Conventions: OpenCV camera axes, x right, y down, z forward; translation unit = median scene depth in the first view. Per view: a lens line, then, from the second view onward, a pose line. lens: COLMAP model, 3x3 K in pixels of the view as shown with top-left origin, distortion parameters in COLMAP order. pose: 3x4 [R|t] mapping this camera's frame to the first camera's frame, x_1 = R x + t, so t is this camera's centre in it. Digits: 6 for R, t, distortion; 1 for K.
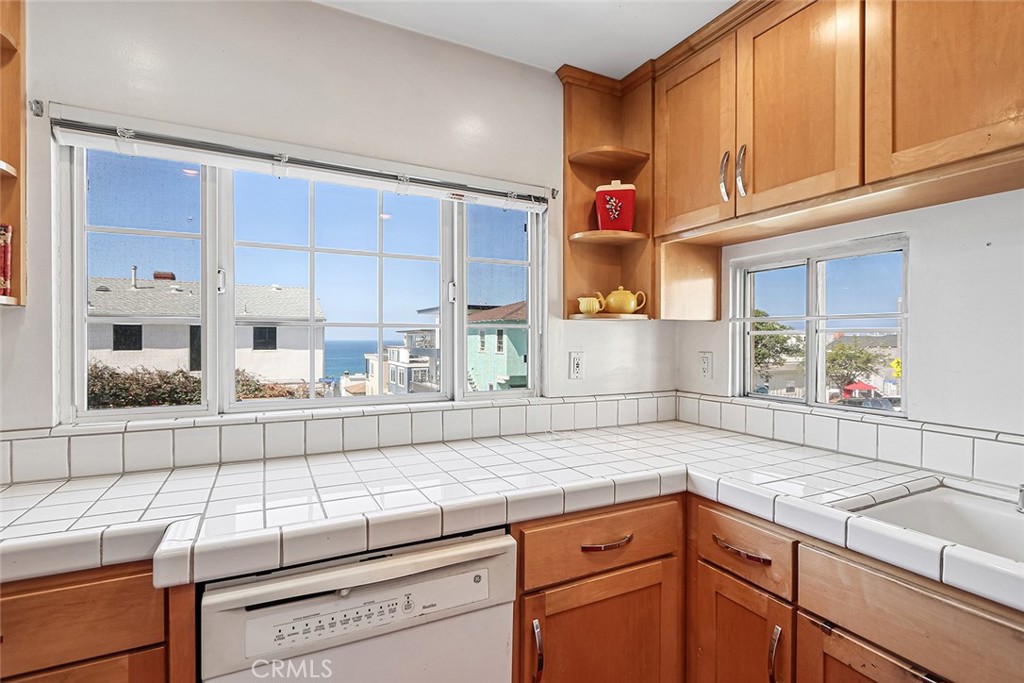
lens RADIAL K [[469.2, 0, 515.3], [0, 469.2, 337.3], [0, 0, 1]] dist [0.002090, -0.002978]
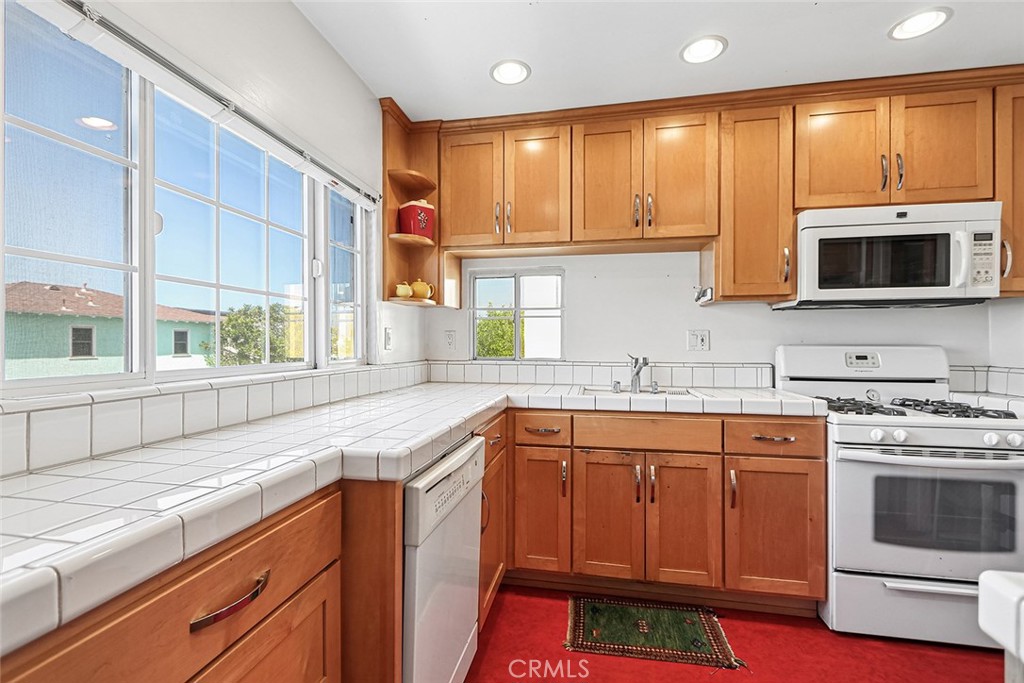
lens RADIAL K [[469.2, 0, 492.3], [0, 469.2, 339.3], [0, 0, 1]] dist [0.002090, -0.002978]
pose [[0.642836, 0.000851, 0.766003, -0.677636], [-0.004604, 0.999986, 0.002753, 0.059599], [-0.765990, -0.005297, 0.642831, -0.018845]]
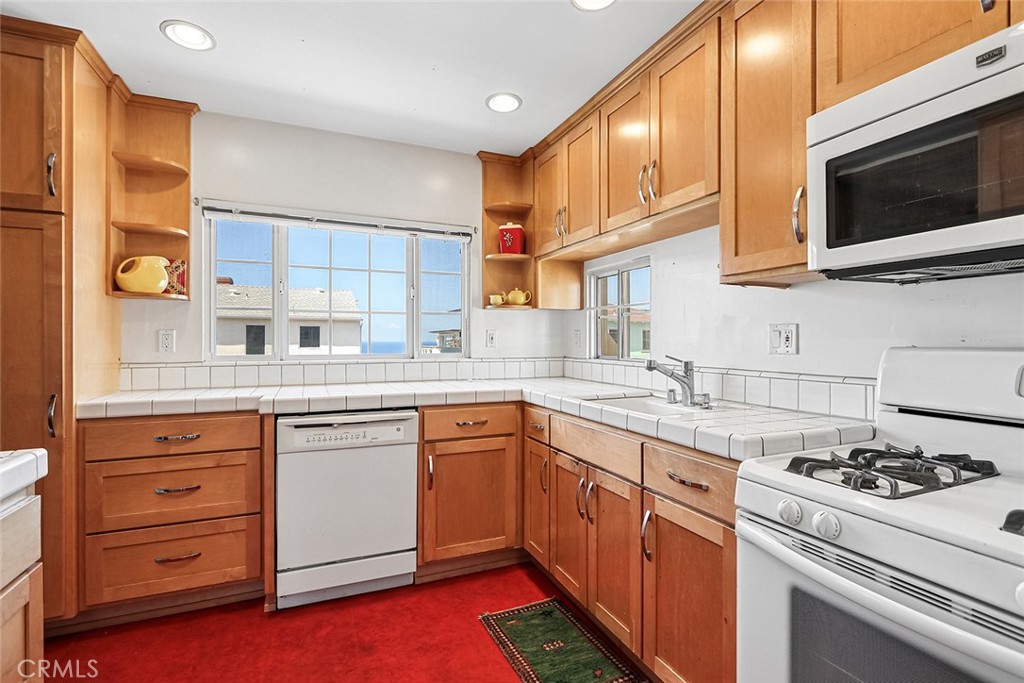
lens RADIAL K [[469.2, 0, 487.7], [0, 469.2, 336.5], [0, 0, 1]] dist [0.002090, -0.002978]
pose [[0.992273, 0.003939, -0.124013, 0.334144], [-0.004361, 0.999986, -0.003131, 0.062372], [0.123999, 0.003648, 0.992276, -0.599742]]
